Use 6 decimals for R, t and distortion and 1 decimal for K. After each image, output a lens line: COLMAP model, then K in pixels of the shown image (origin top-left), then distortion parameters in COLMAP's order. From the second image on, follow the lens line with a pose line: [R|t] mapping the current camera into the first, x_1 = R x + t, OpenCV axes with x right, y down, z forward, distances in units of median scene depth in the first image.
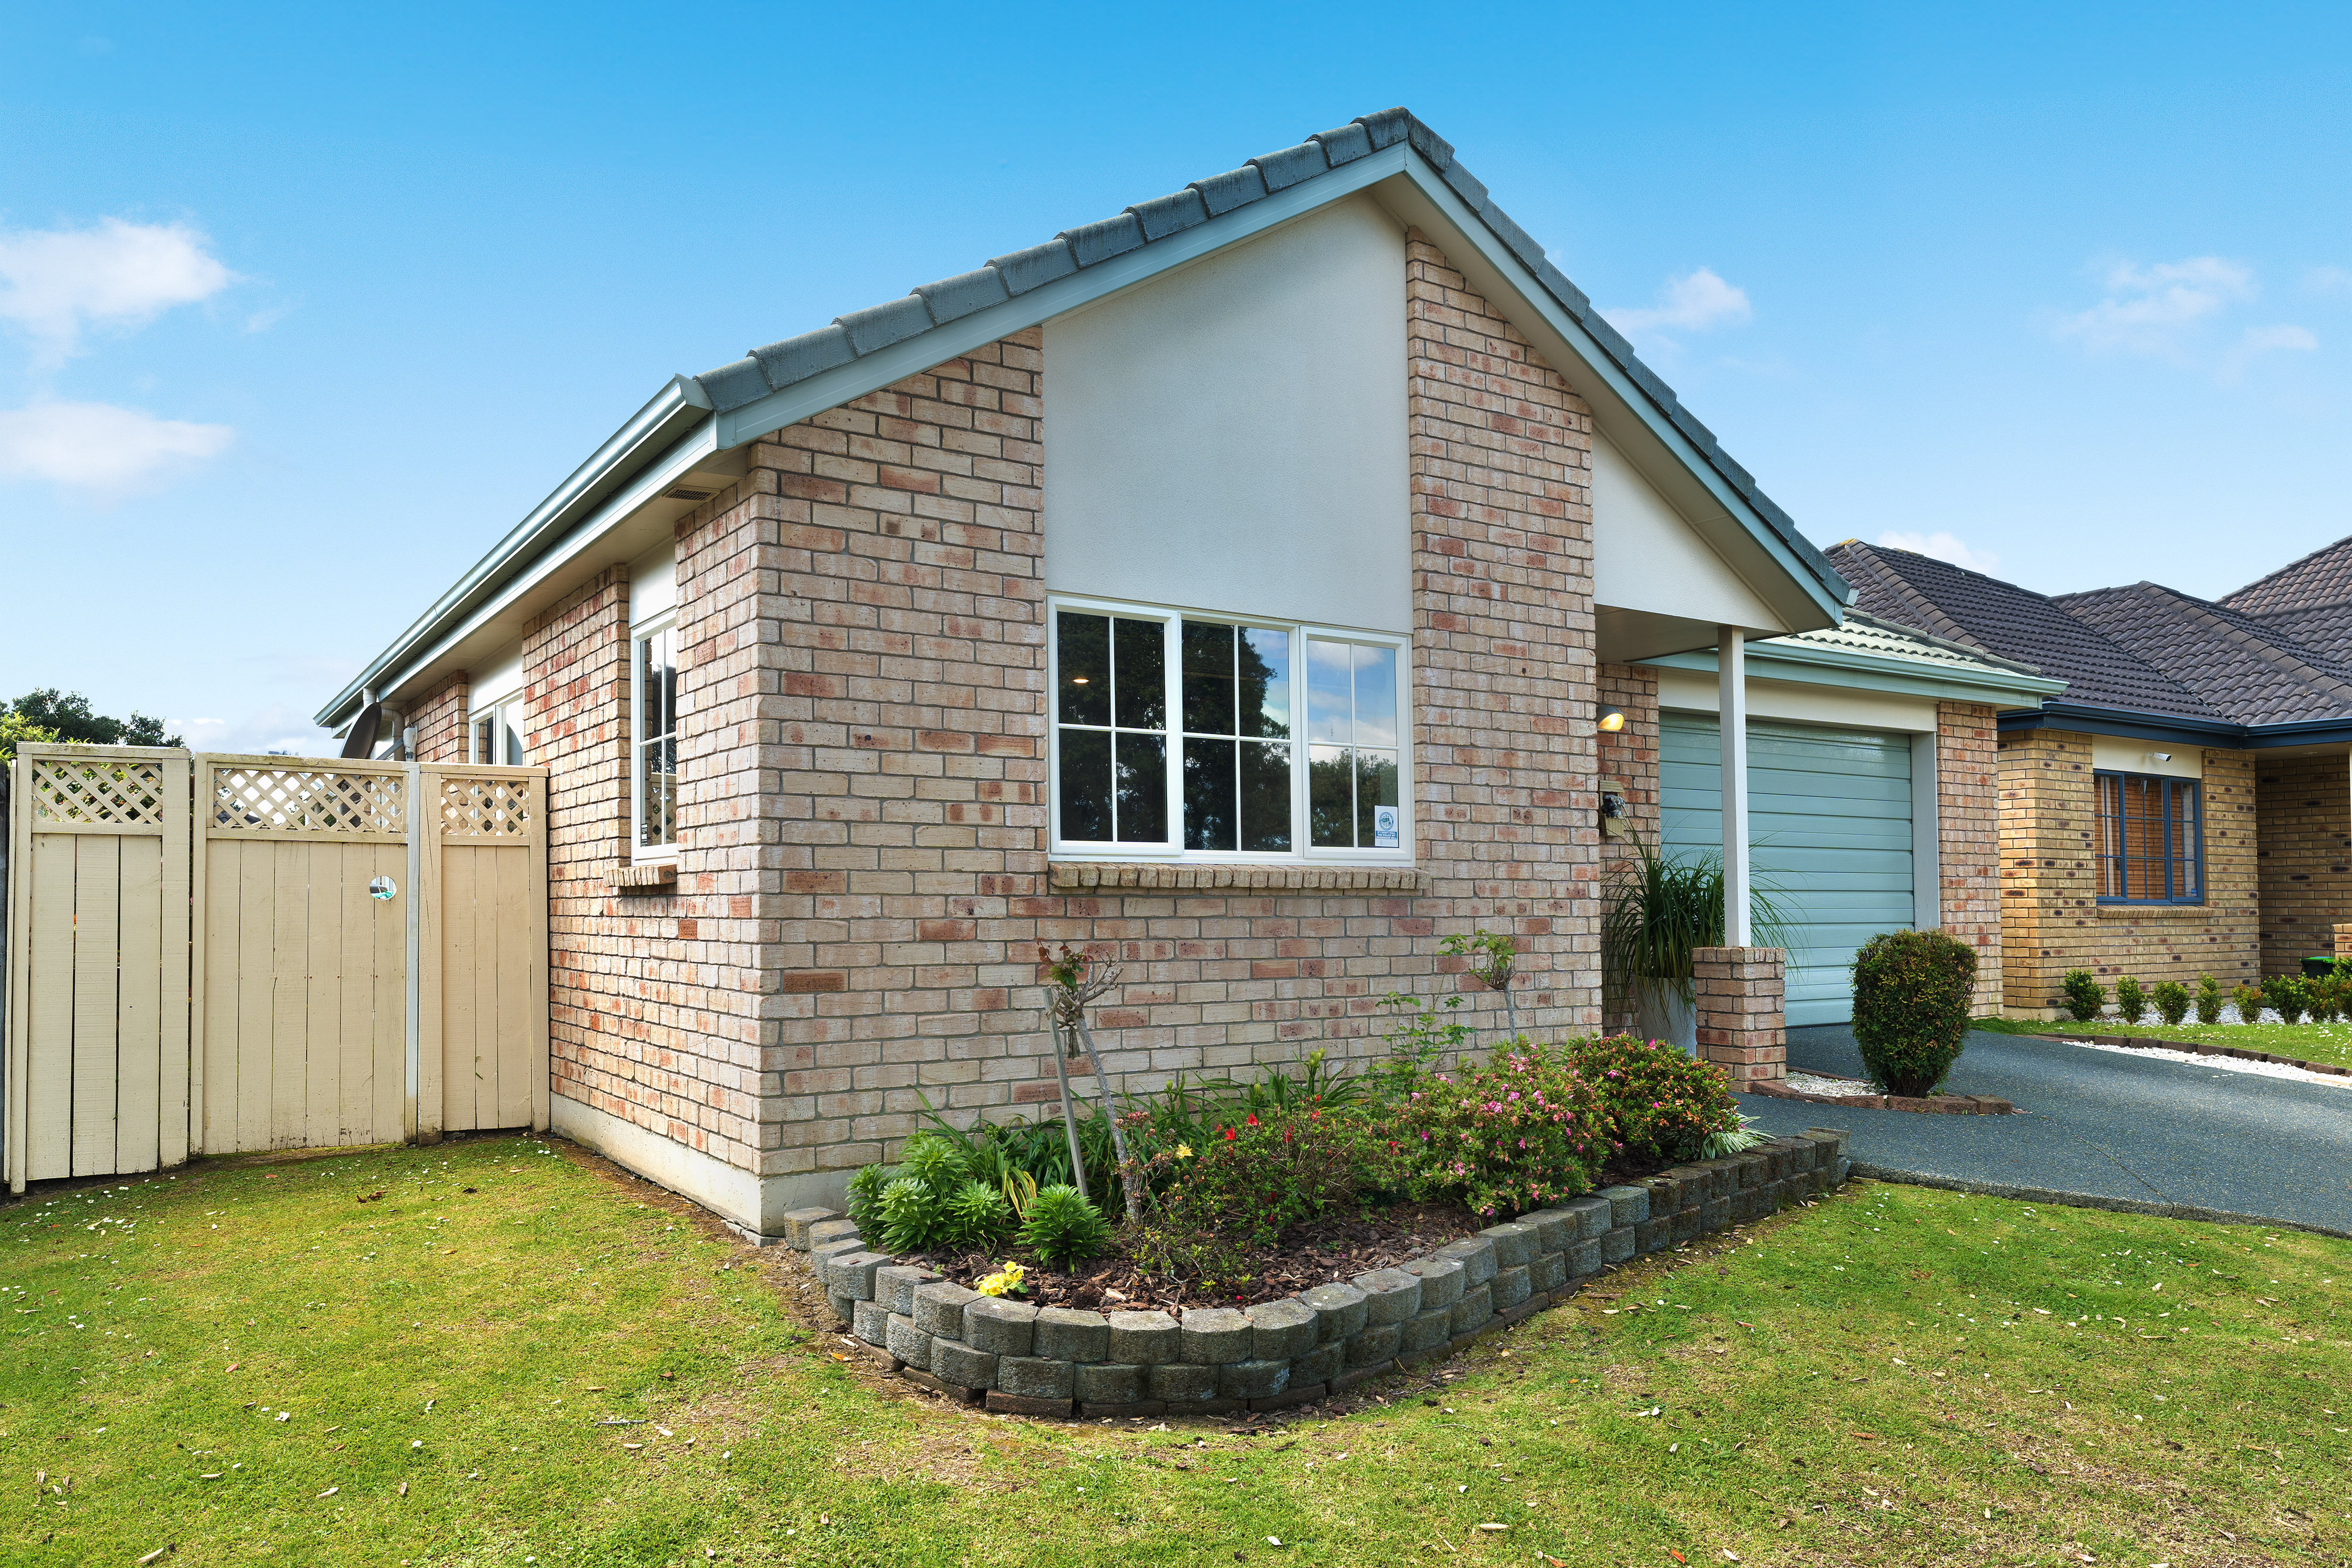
lens RADIAL K [[1373.6, 0, 1178.2], [0, 1373.6, 829.6], [0, 0, 1]] dist [-0.003518, -0.003767]
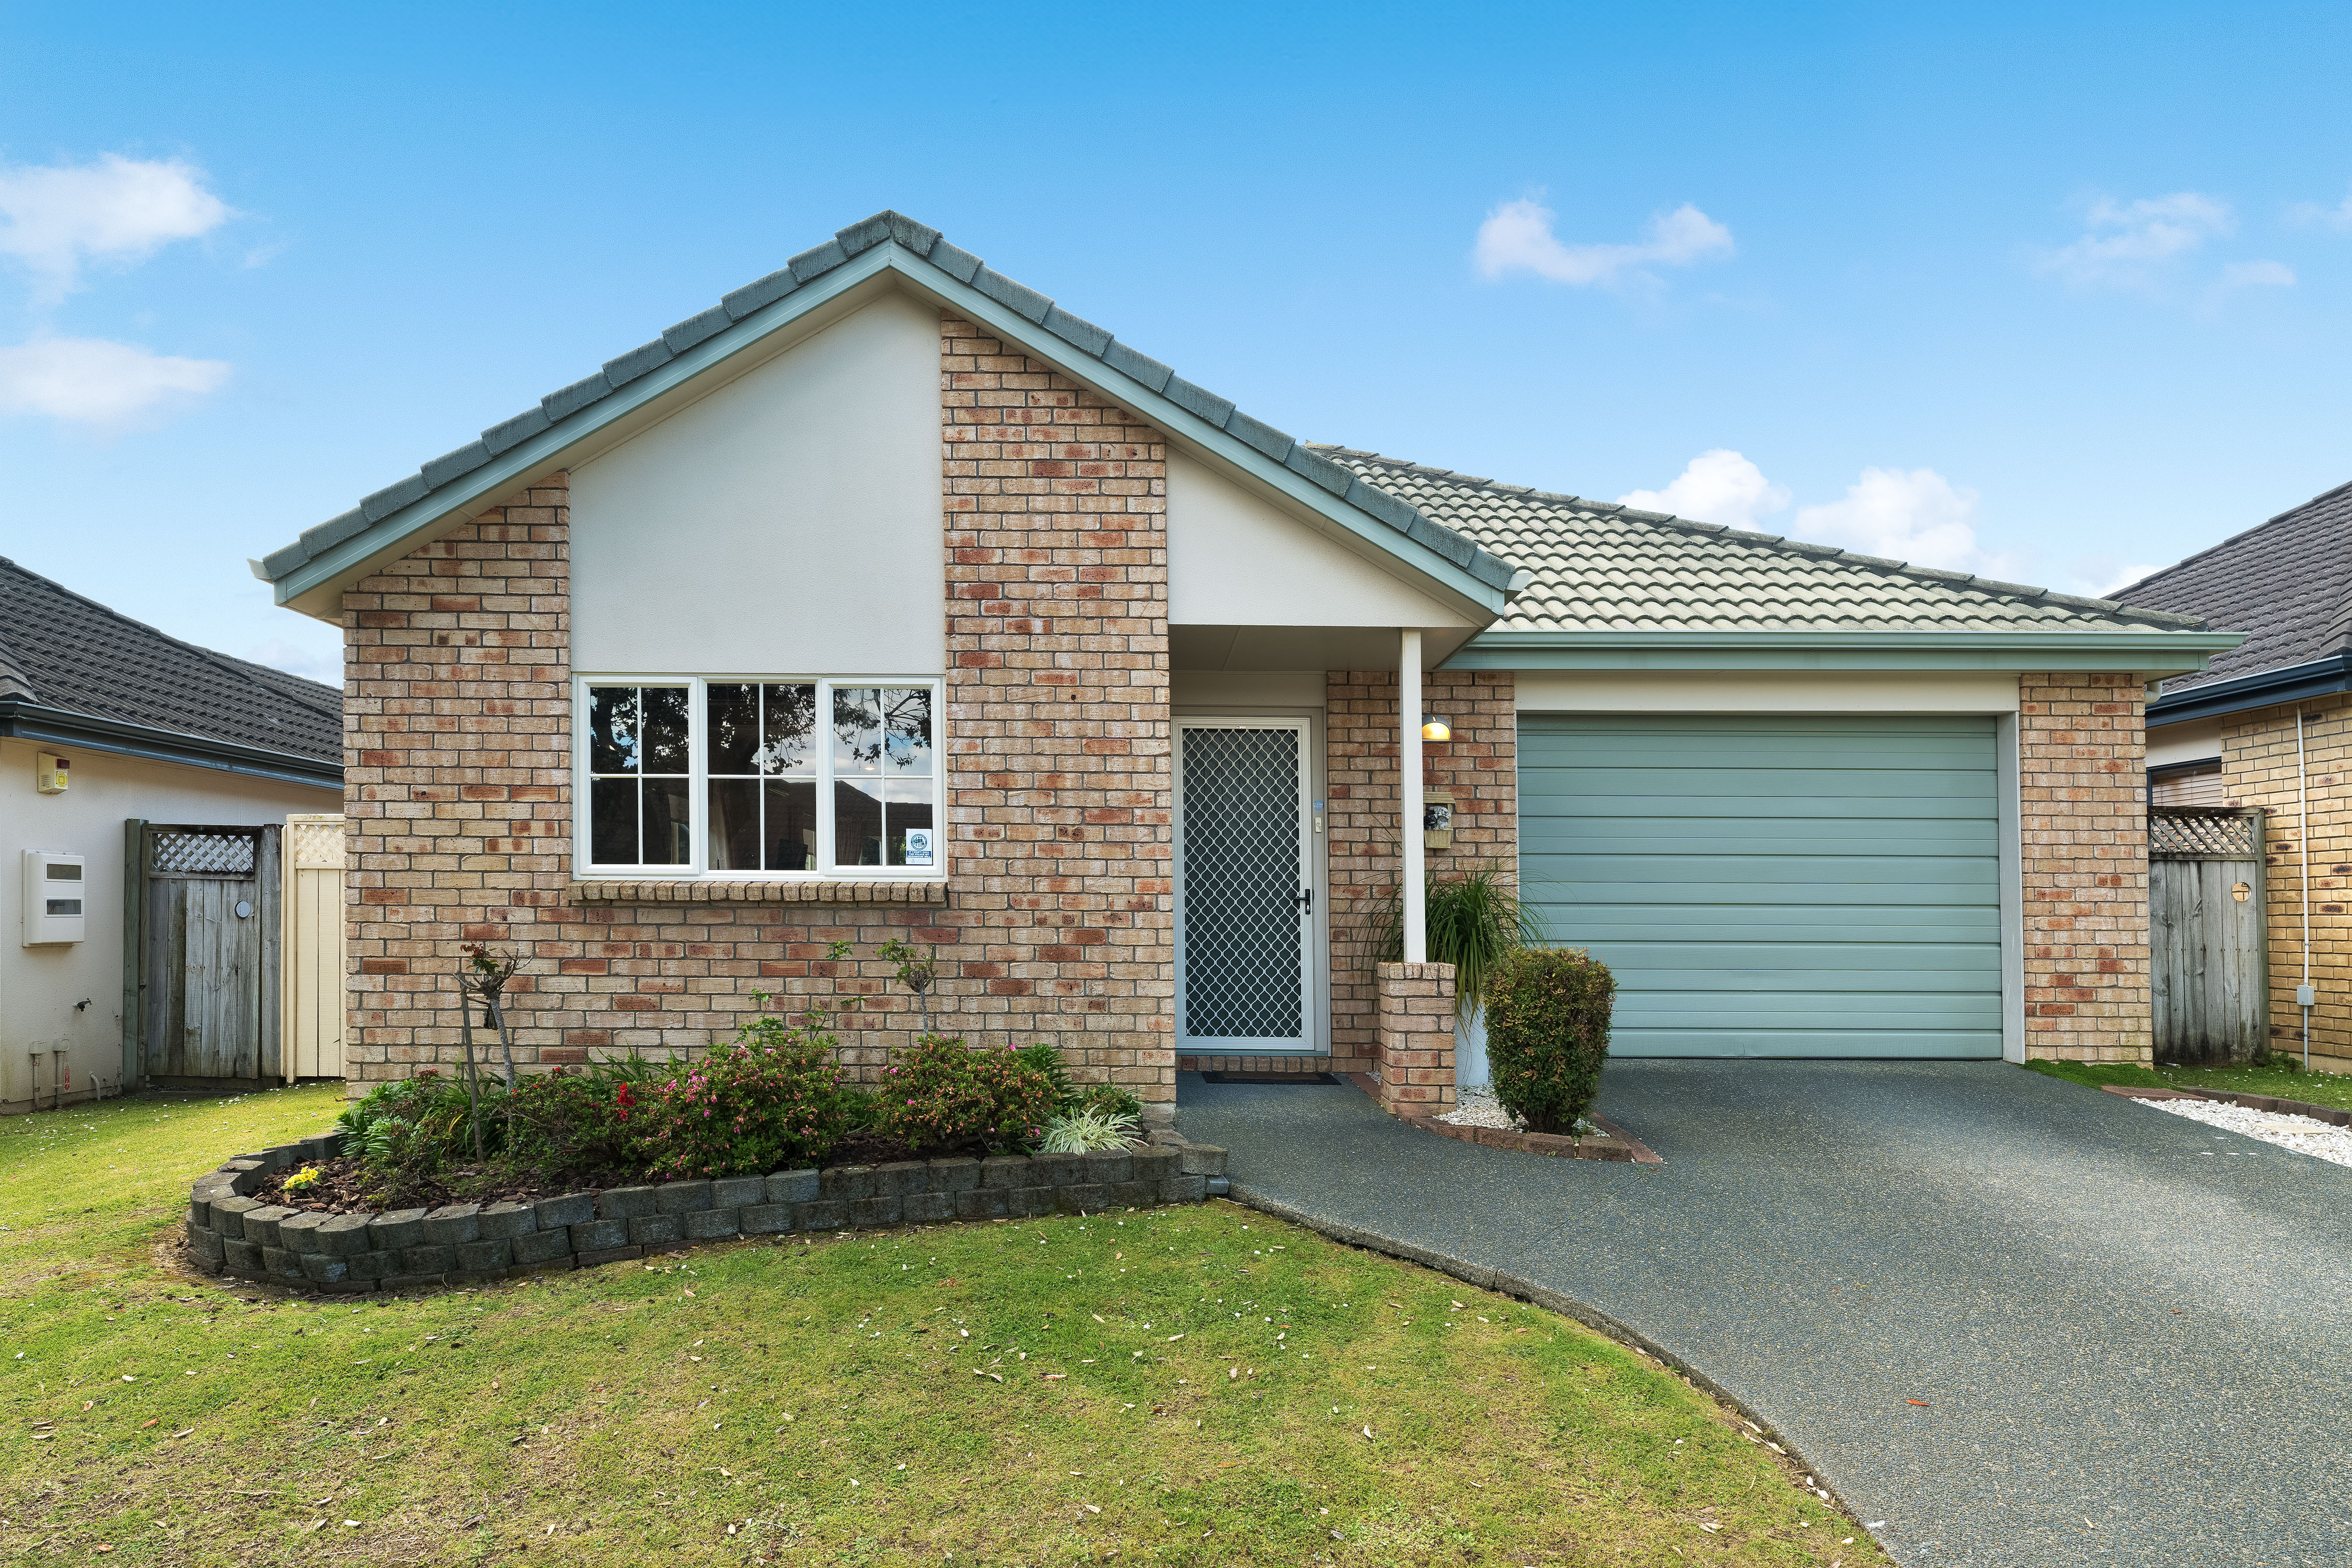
lens RADIAL K [[1205.2, 0, 1174.2], [0, 1205.2, 868.5], [0, 0, 1]] dist [-0.001749, -0.000045]
pose [[0.879462, -0.013834, -0.475767, 0.867353], [0.020288, 0.999759, 0.008433, 0.012444], [0.475536, -0.017069, 0.879531, 0.240227]]
